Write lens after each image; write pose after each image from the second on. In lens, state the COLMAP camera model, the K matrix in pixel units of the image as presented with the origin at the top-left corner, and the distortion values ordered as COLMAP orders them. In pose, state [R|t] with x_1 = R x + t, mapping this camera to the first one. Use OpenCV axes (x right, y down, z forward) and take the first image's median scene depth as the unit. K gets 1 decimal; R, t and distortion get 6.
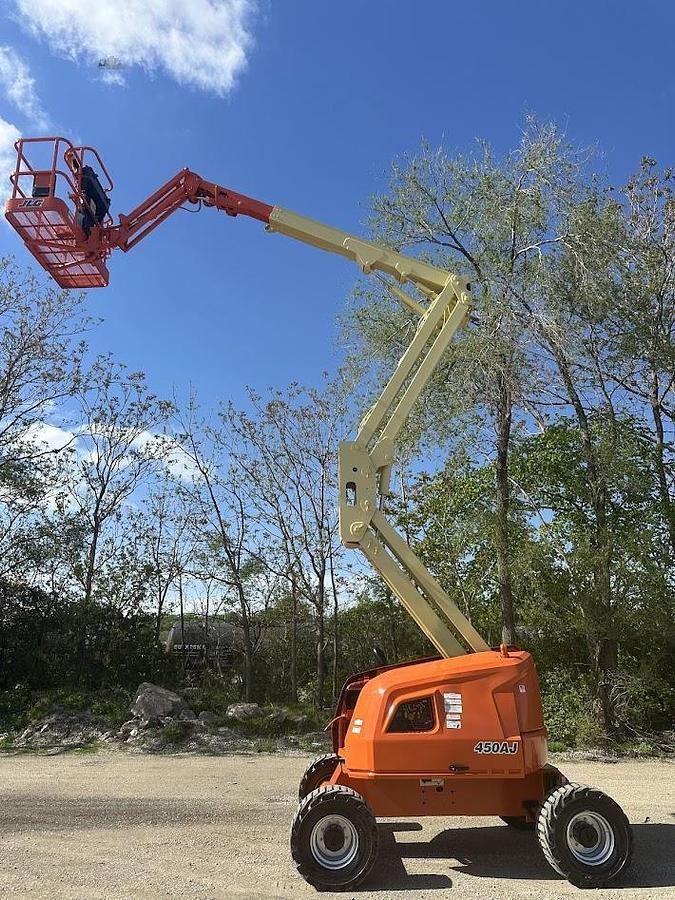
lens RADIAL K [[642.2, 0, 337.5], [0, 642.2, 450.0], [0, 0, 1]] dist [0.052236, -0.065345]
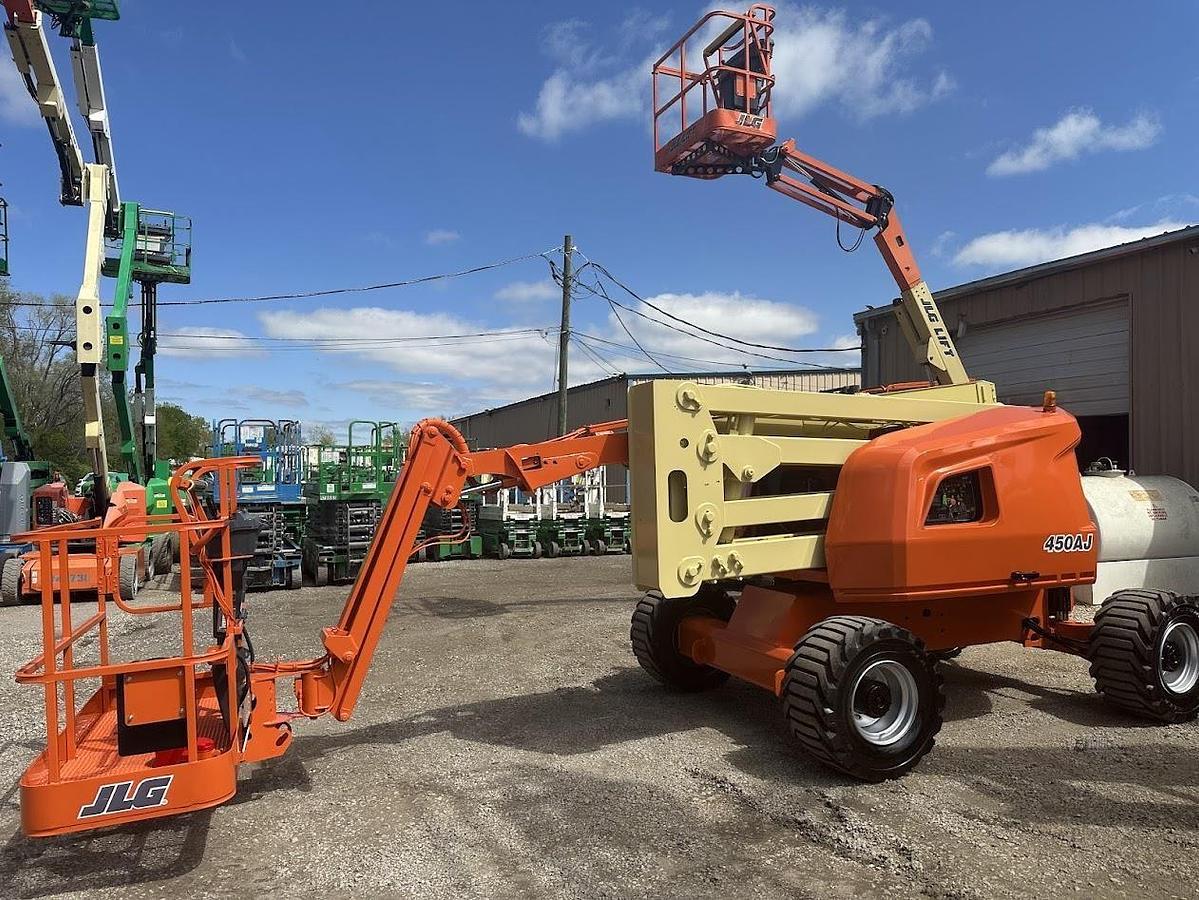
lens RADIAL K [[855.5, 0, 623.4], [0, 855.5, 448.1], [0, 0, 1]] dist [0.052236, -0.065345]
pose [[0.920692, 0.003432, 0.390276, -0.203968], [-0.107345, 0.963622, 0.244763, 0.089902], [-0.375239, -0.267246, 0.887567, 0.187991]]
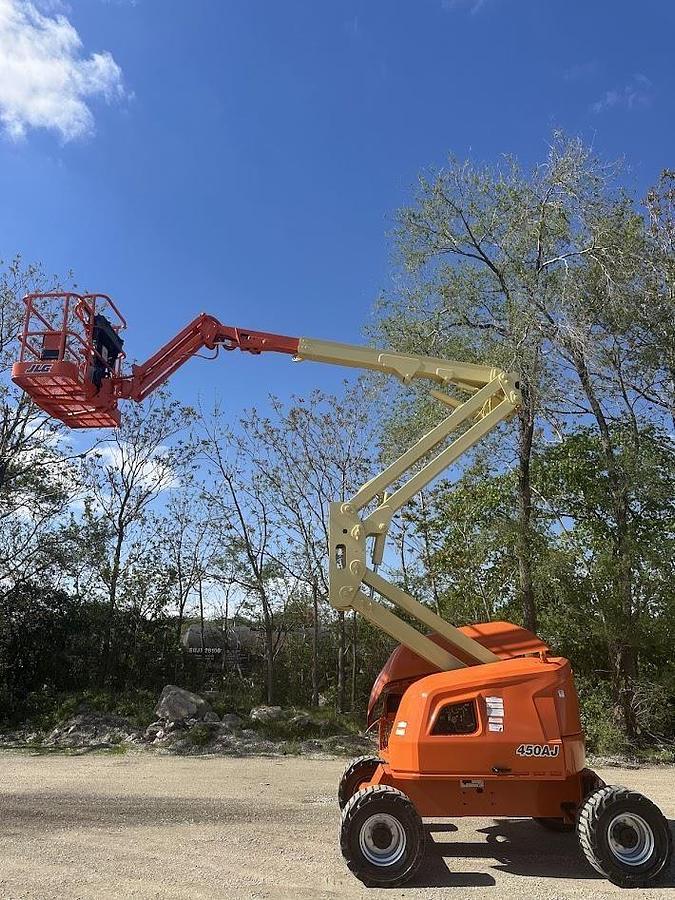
lens RADIAL K [[642.2, 0, 337.5], [0, 642.2, 450.0], [0, 0, 1]] dist [0.052236, -0.065345]
pose [[0.999928, 0.006532, -0.010107, -0.028152], [-0.006604, 0.999953, -0.007125, -0.003988], [0.010060, 0.007191, 0.999924, -0.016195]]
